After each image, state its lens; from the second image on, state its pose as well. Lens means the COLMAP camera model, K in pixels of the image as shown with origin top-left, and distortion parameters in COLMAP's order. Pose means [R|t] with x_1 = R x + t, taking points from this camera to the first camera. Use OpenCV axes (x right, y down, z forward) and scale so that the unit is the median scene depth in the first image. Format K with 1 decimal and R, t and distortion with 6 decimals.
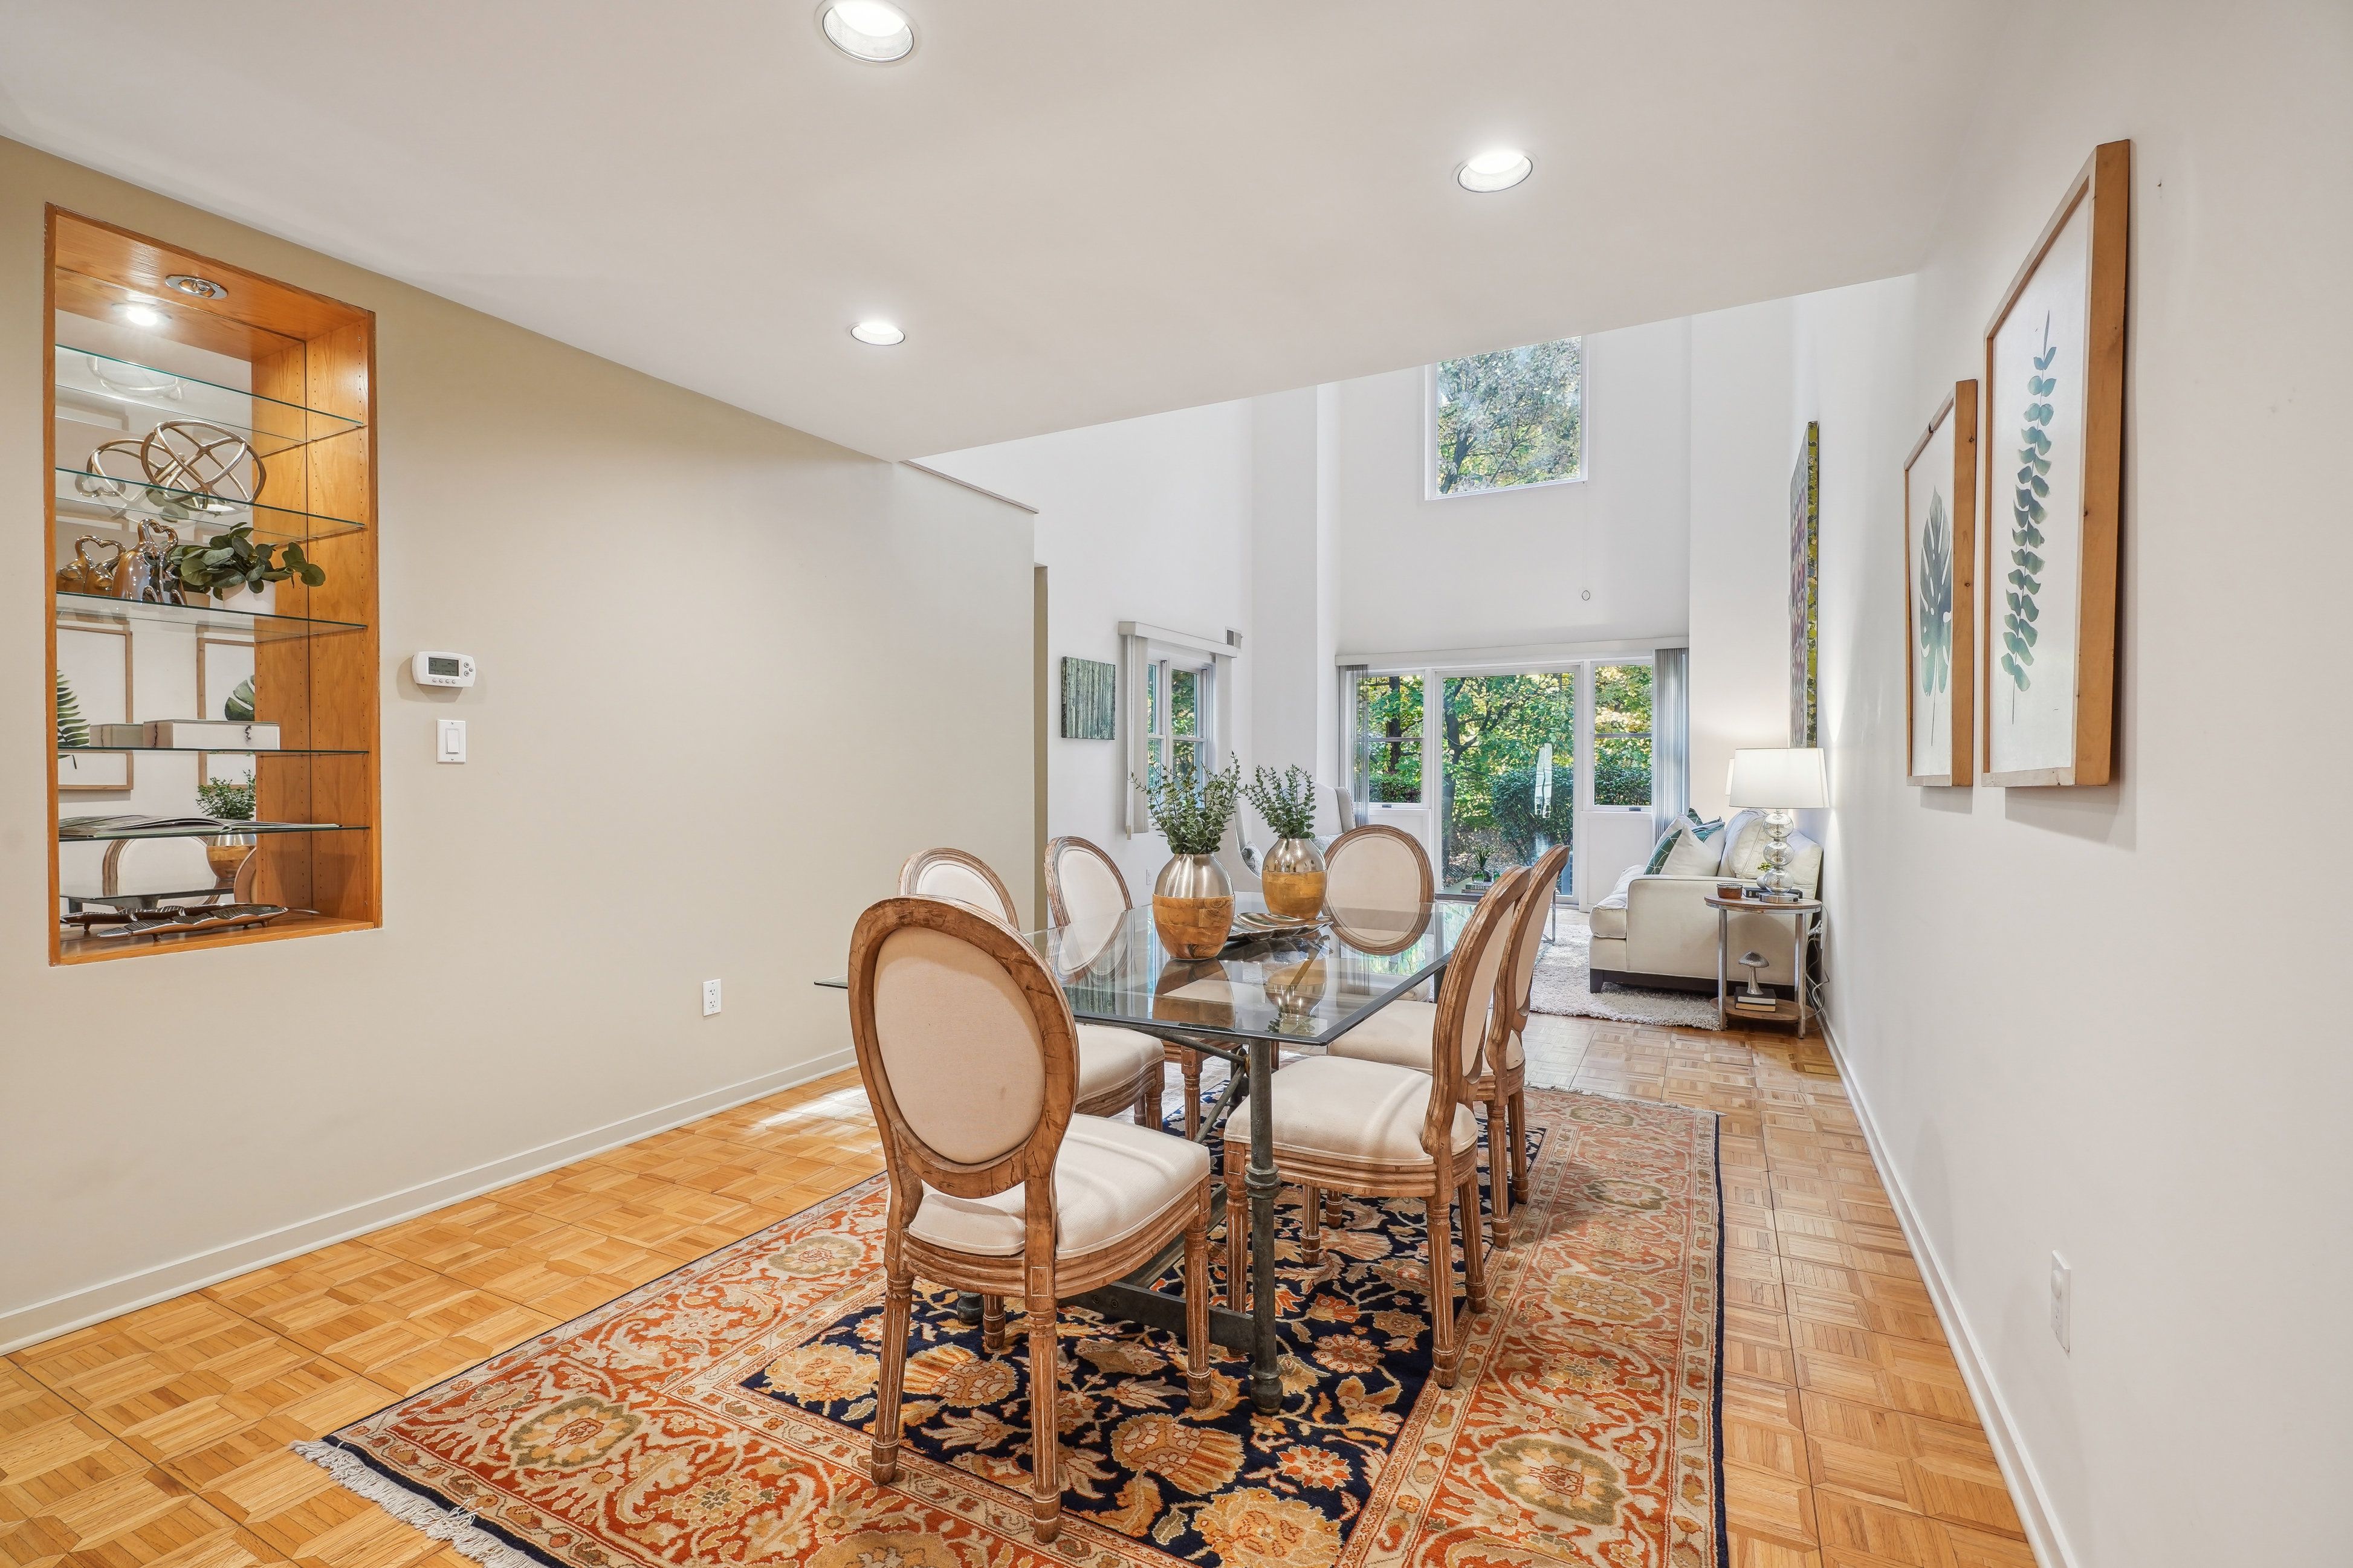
lens RADIAL K [[1051.9, 0, 1155.9], [0, 1051.9, 783.6], [0, 0, 1]] dist [0.007775, -0.003662]
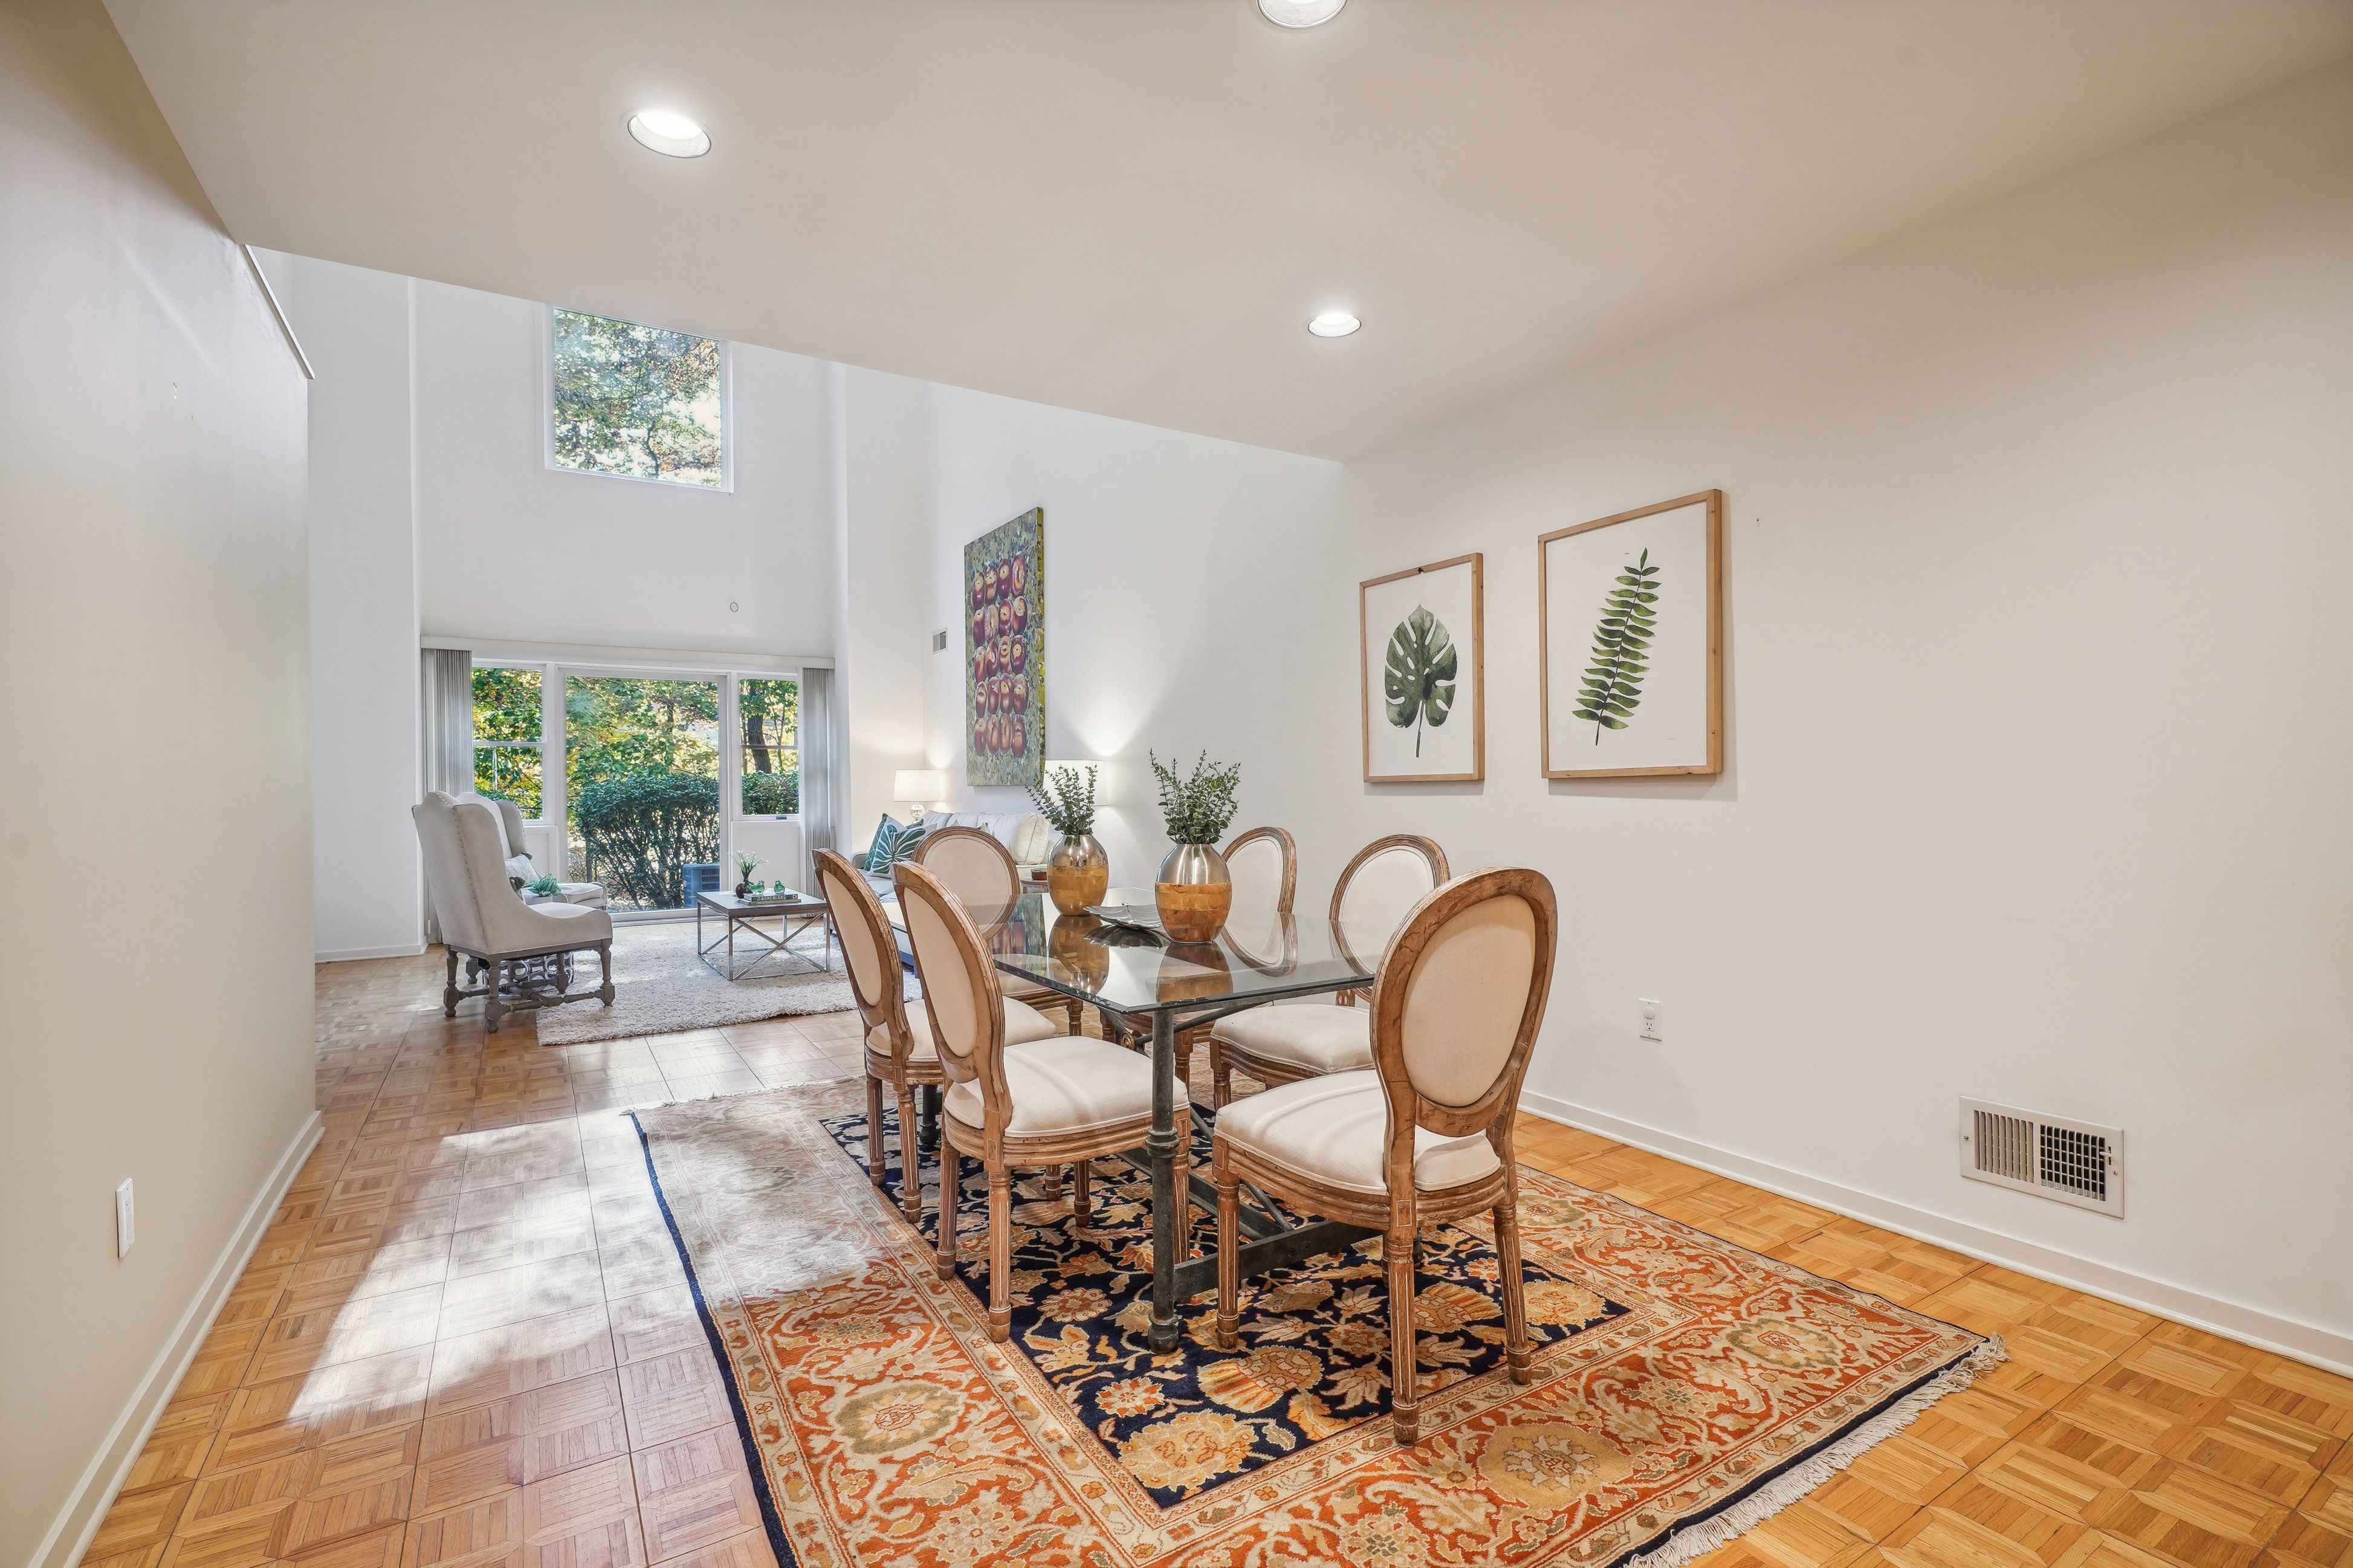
lens RADIAL K [[1051.9, 0, 1175.5], [0, 1051.9, 796.7], [0, 0, 1]] dist [0.007775, -0.003662]
pose [[0.503362, -0.012039, 0.863992, -0.398017], [0.014633, 0.999878, 0.005407, 0.005842], [-0.863952, 0.009921, 0.503477, 0.211447]]
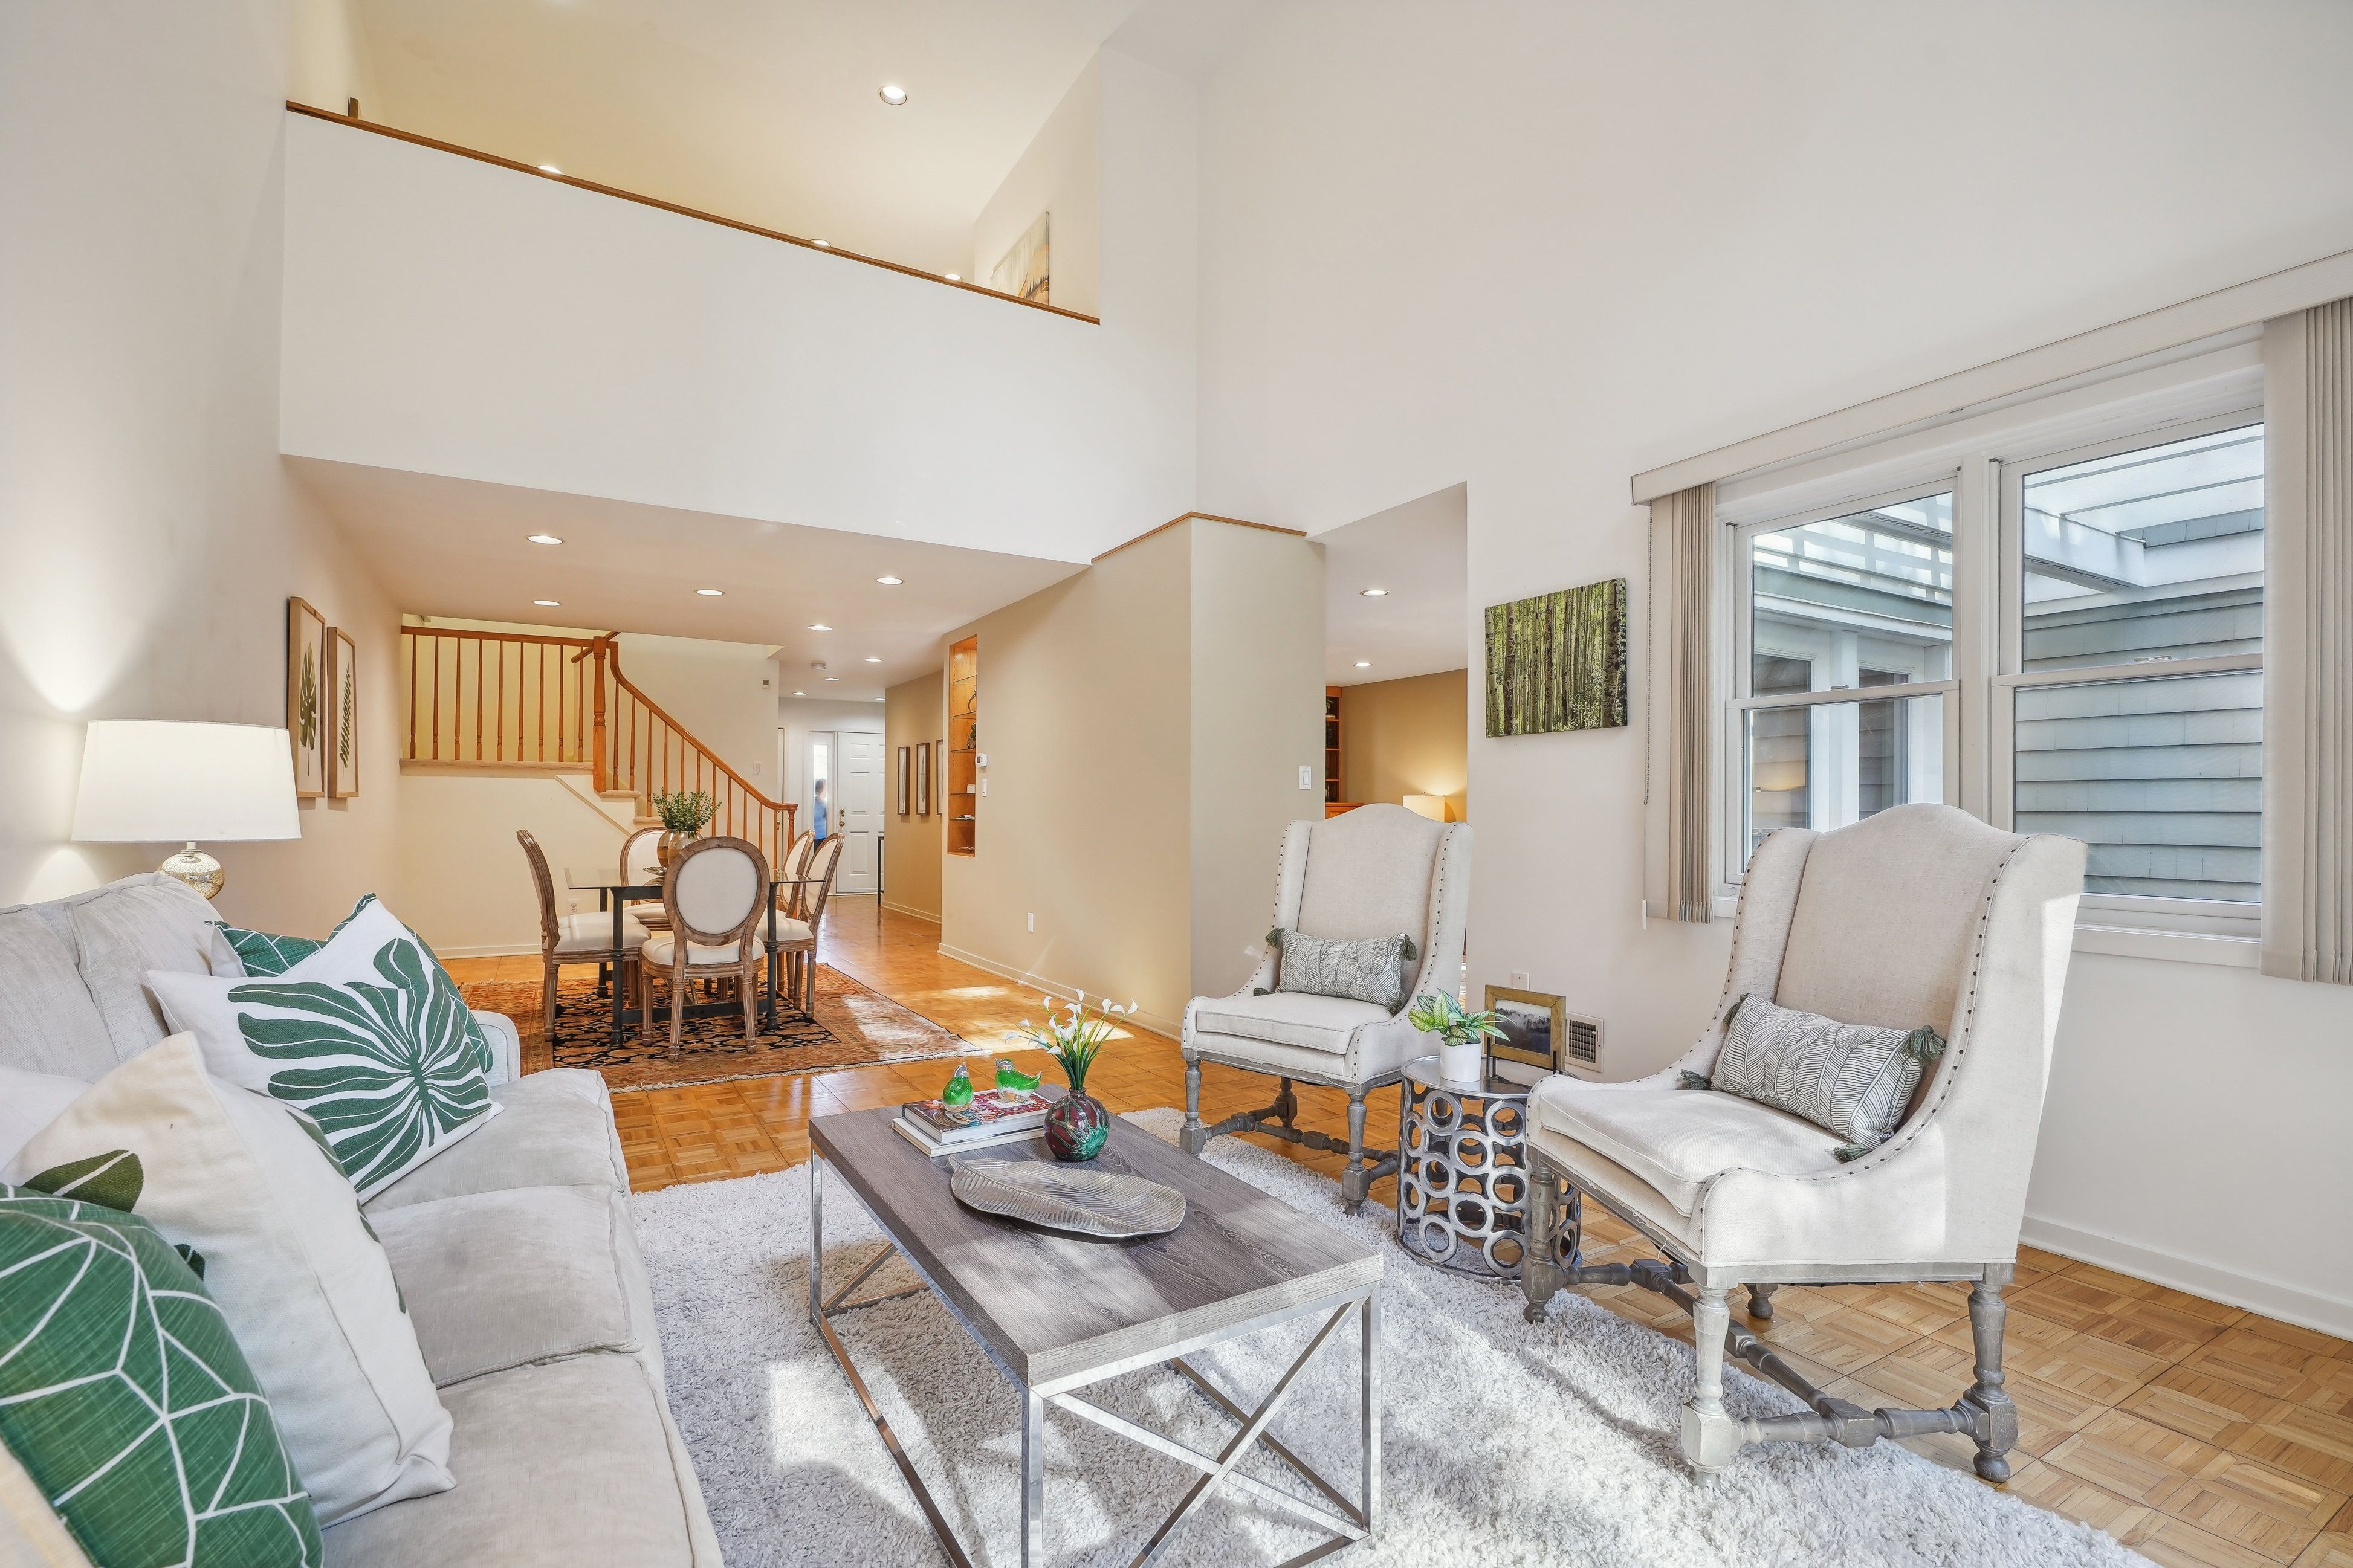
lens RADIAL K [[1051.9, 0, 1168.0], [0, 1051.9, 795.2], [0, 0, 1]] dist [0.007775, -0.003662]
pose [[-0.523860, -0.012161, -0.851717, 0.671742], [-0.009124, 0.999921, -0.008665, -0.002634], [0.851755, 0.003231, -0.523930, 1.437012]]
